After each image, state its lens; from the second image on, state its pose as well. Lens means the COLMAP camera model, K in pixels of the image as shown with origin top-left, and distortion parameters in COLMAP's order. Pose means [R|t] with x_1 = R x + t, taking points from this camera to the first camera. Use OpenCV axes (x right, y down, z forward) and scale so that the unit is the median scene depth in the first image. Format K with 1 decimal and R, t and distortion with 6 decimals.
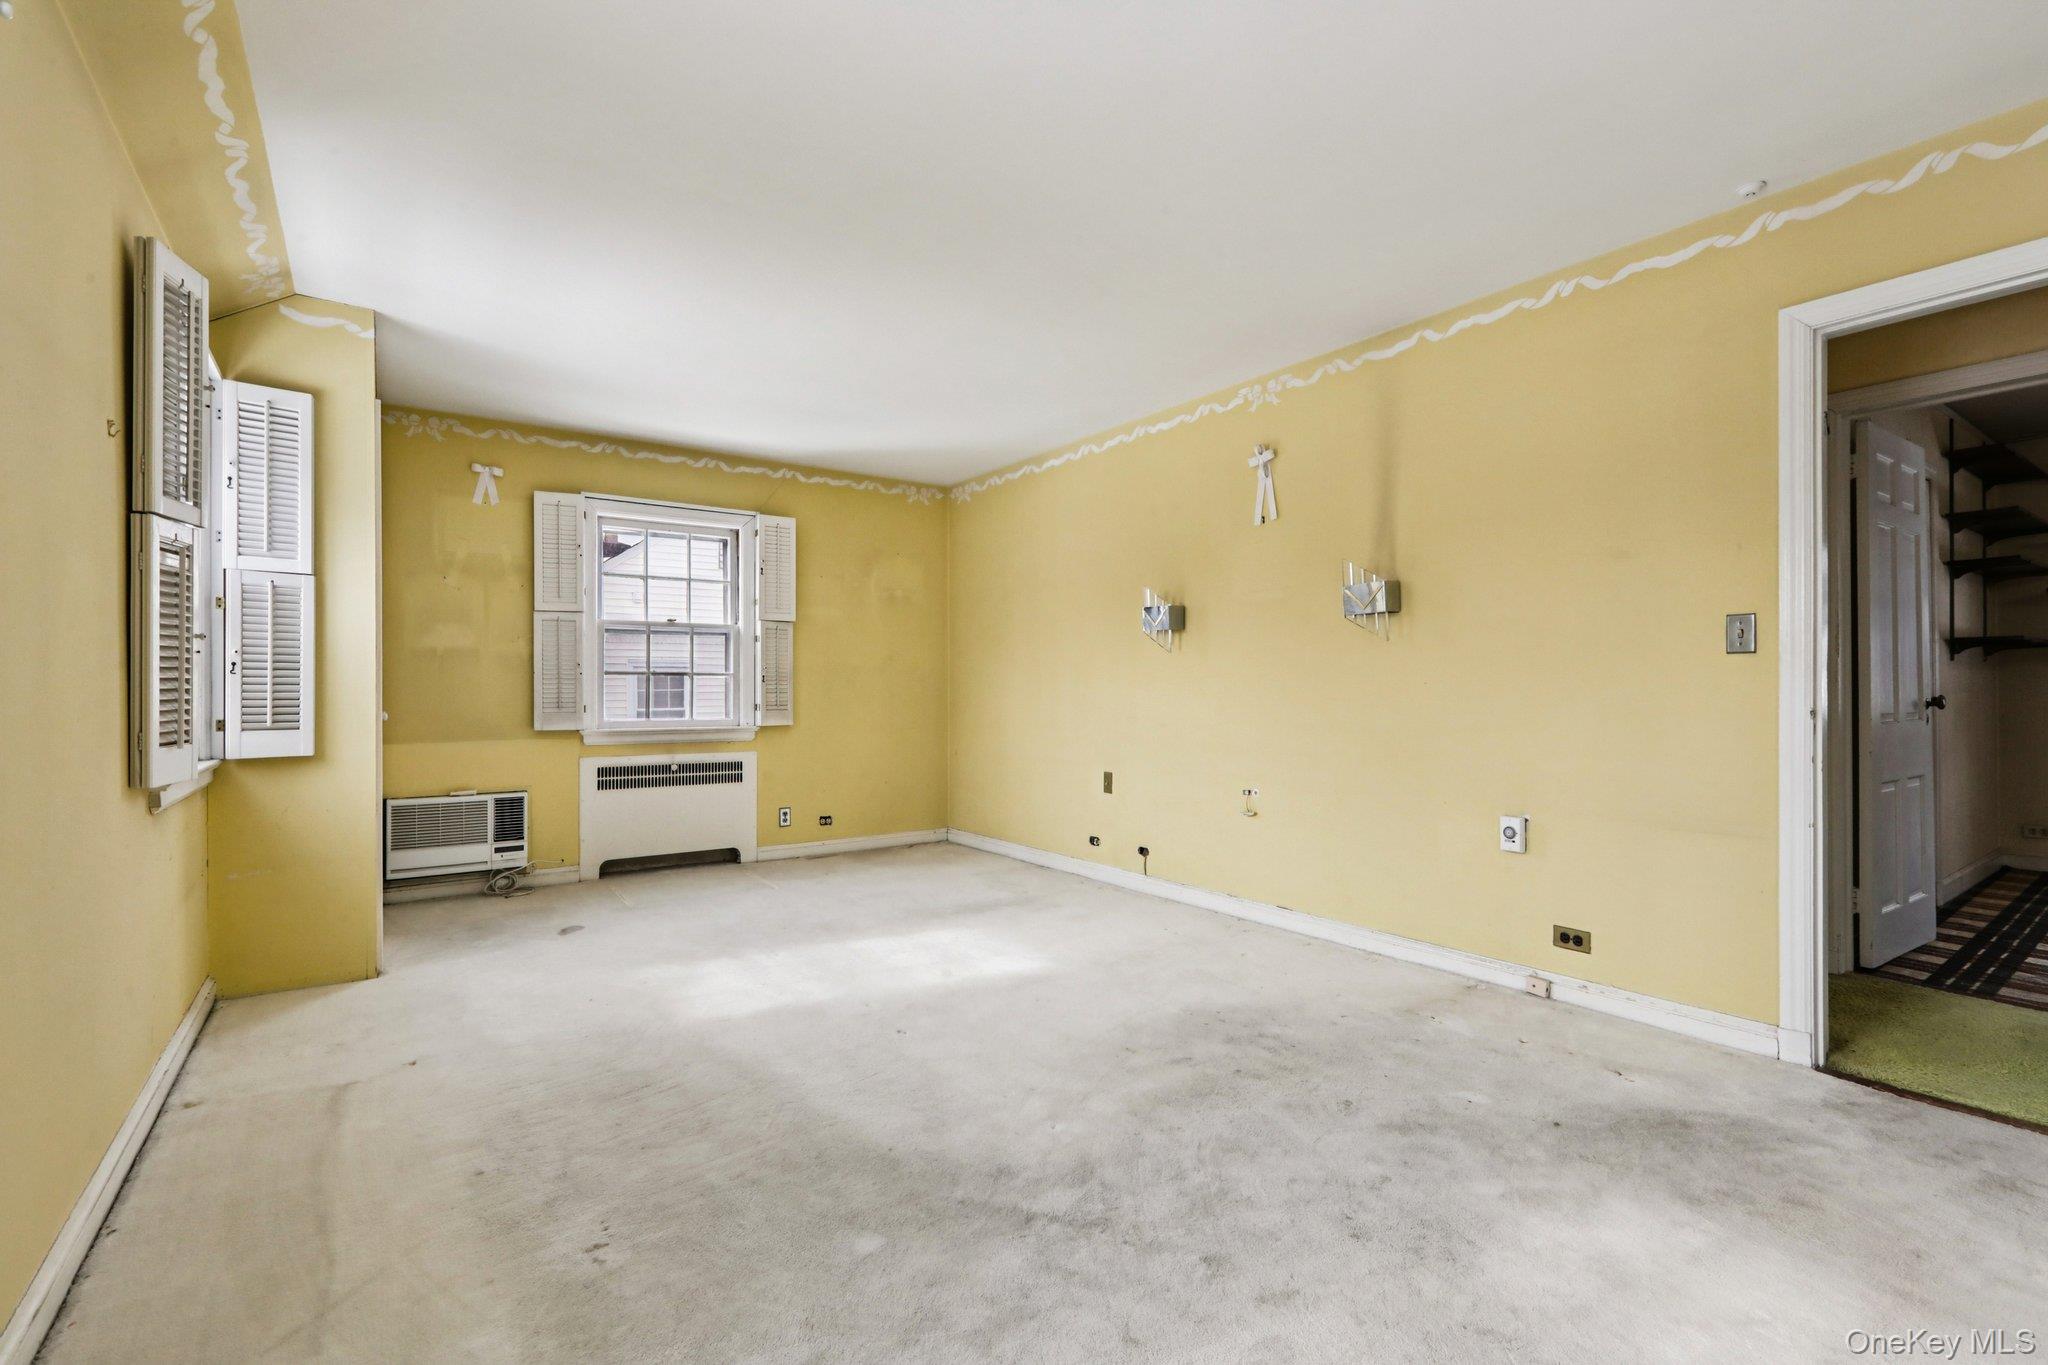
lens RADIAL K [[915.6, 0, 1024.6], [0, 915.6, 686.4], [0, 0, 1]] dist [0.003985, 0.000962]
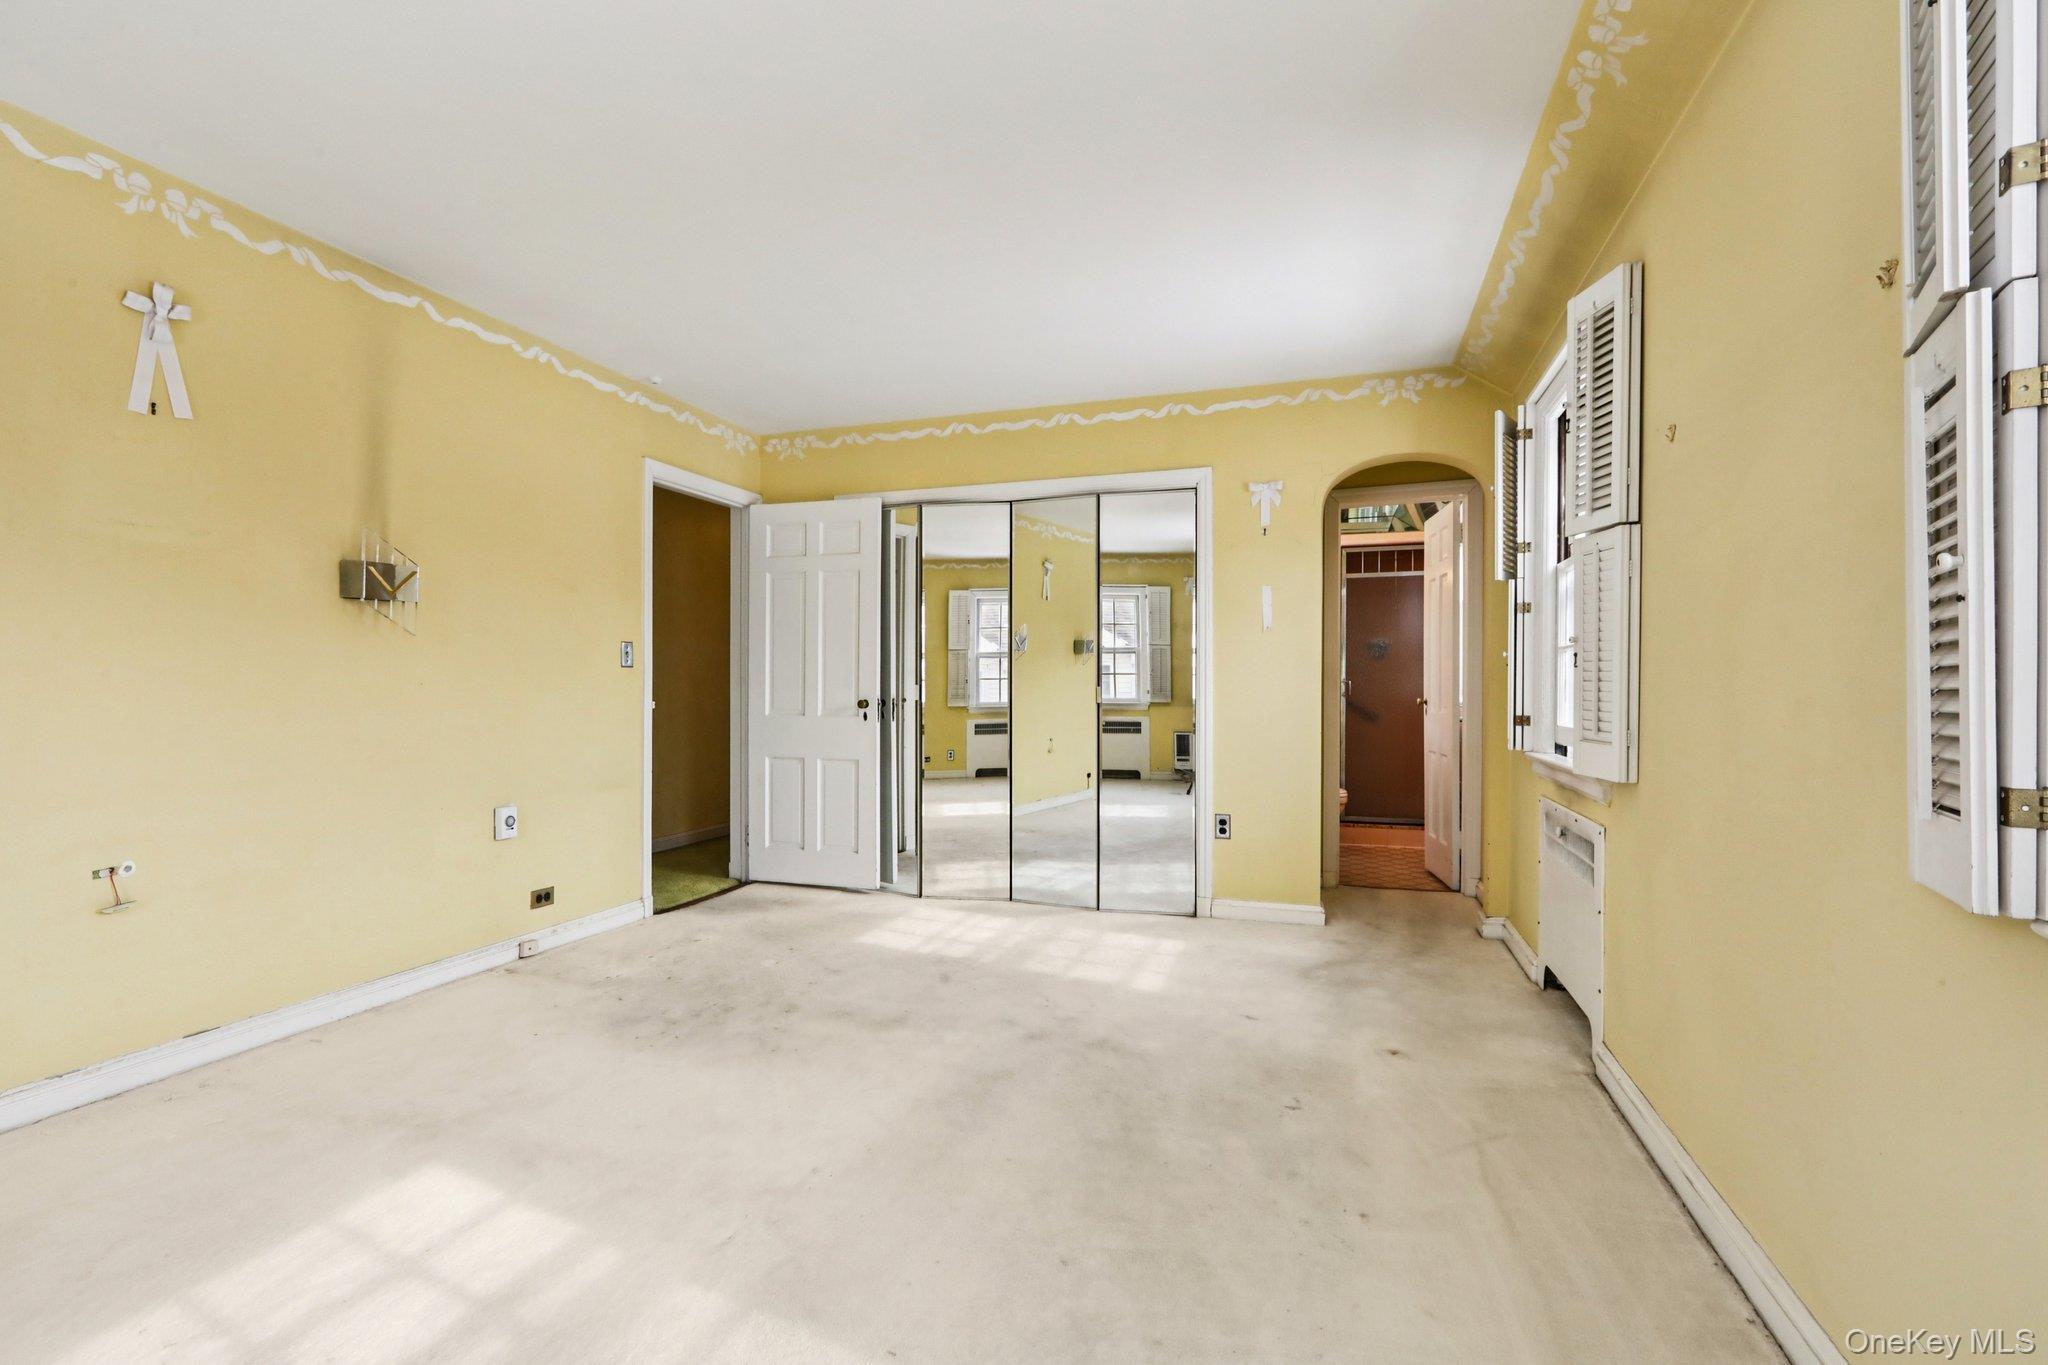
lens RADIAL K [[915.6, 0, 1014.8], [0, 915.6, 688.9], [0, 0, 1]] dist [0.003985, 0.000962]
pose [[-0.574251, 0.001166, 0.818678, -0.494579], [-0.002465, 0.999992, -0.003153, 0.002282], [-0.818675, -0.003828, -0.574244, 0.783390]]
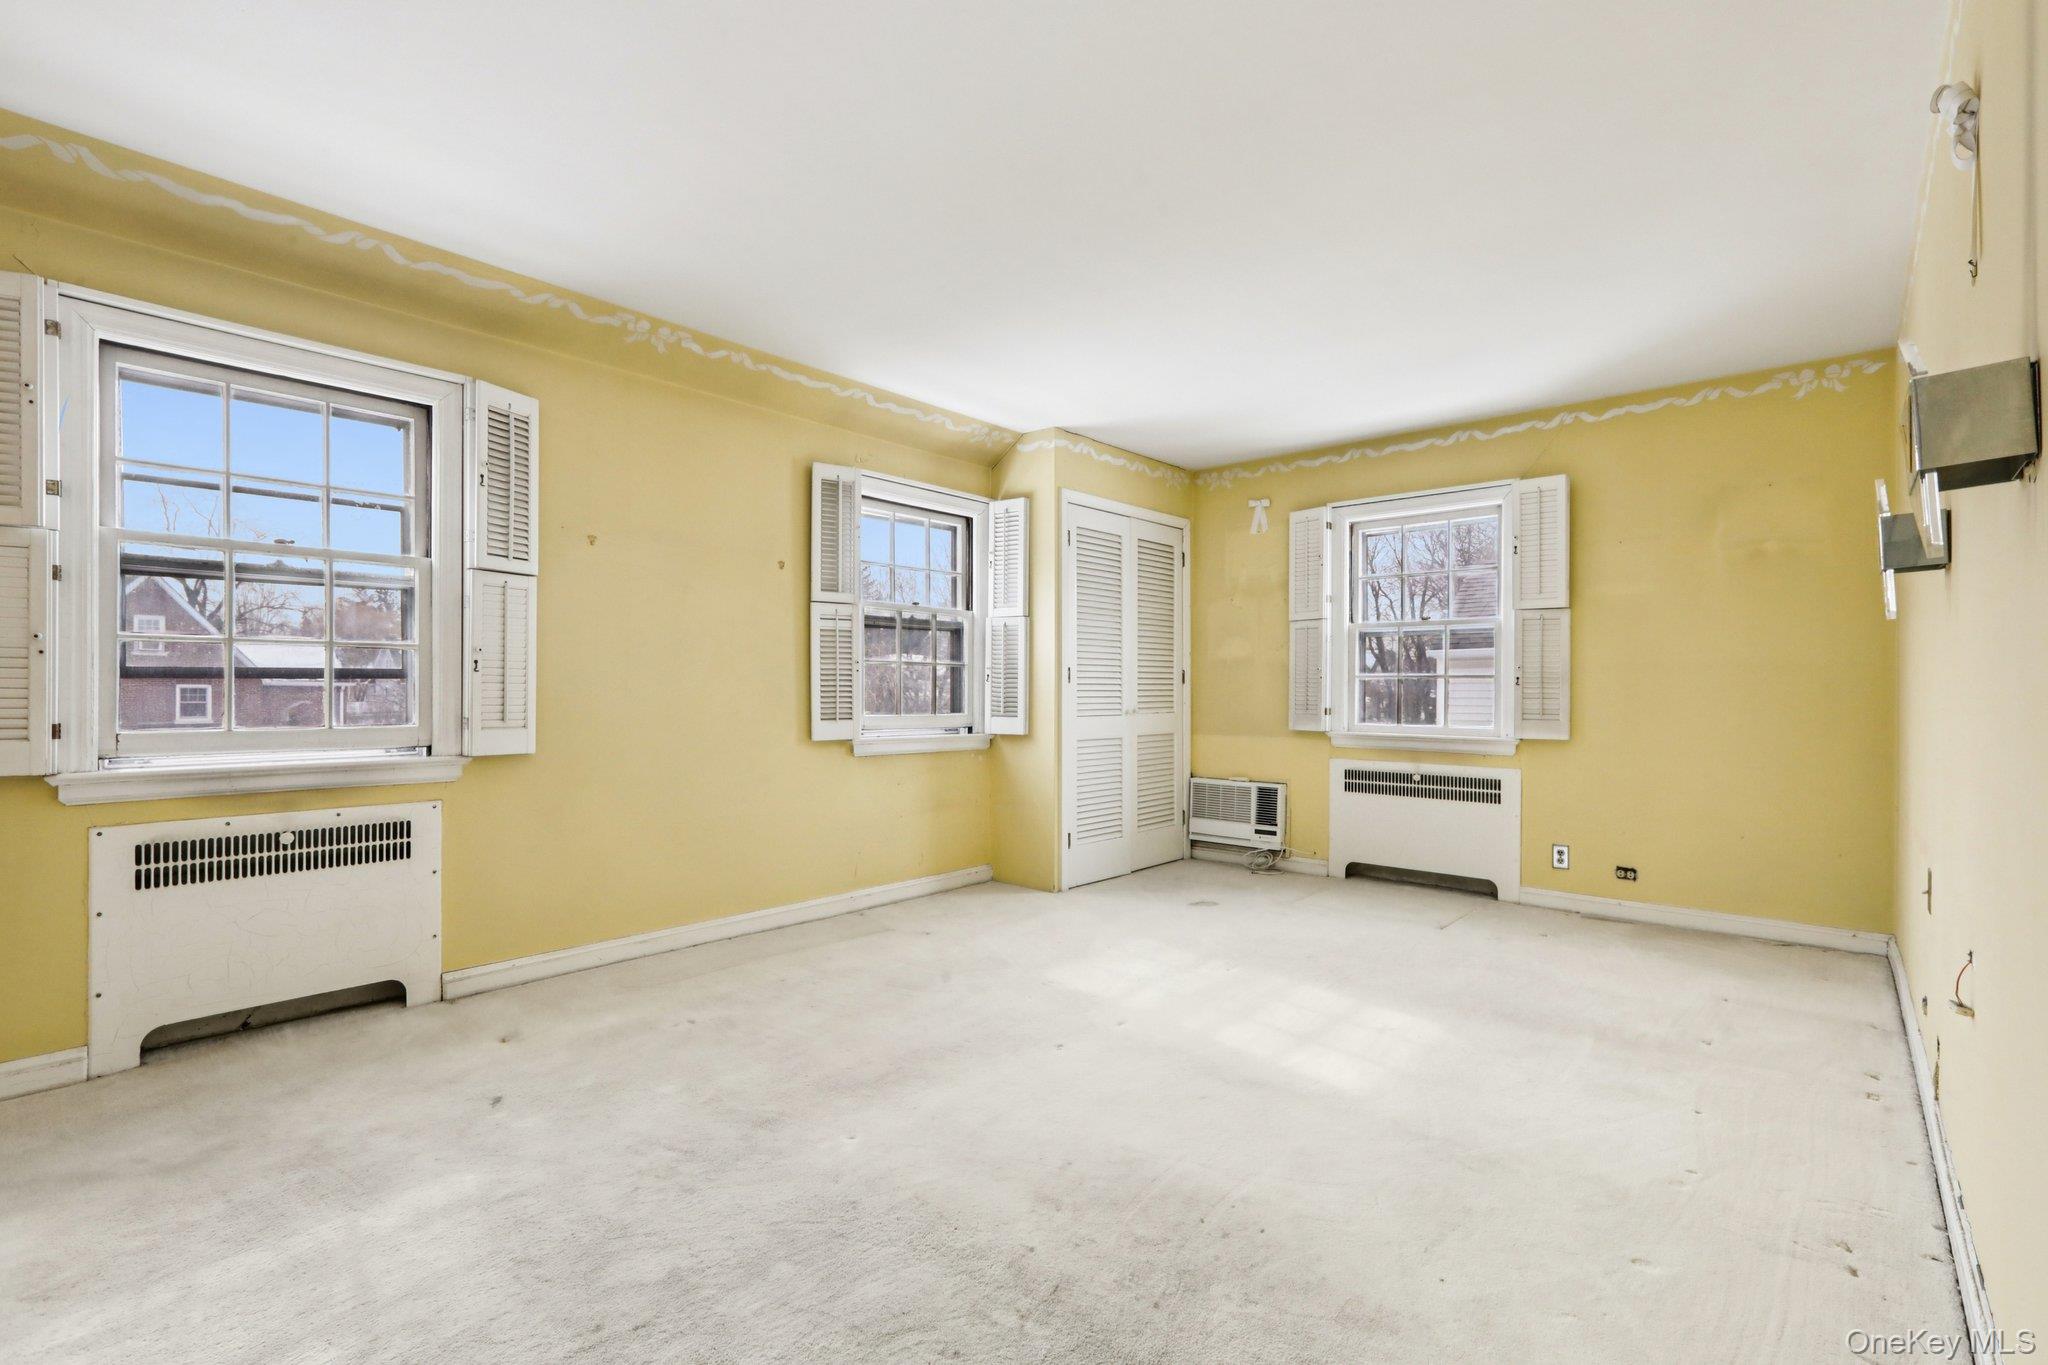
lens RADIAL K [[915.6, 0, 1009.5], [0, 915.6, 688.4], [0, 0, 1]] dist [0.003985, 0.000962]
pose [[0.225394, 0.000814, -0.974267, 0.485555], [-0.002139, 0.999998, 0.000340, -0.001265], [0.974265, 0.002008, 0.225395, 0.441500]]
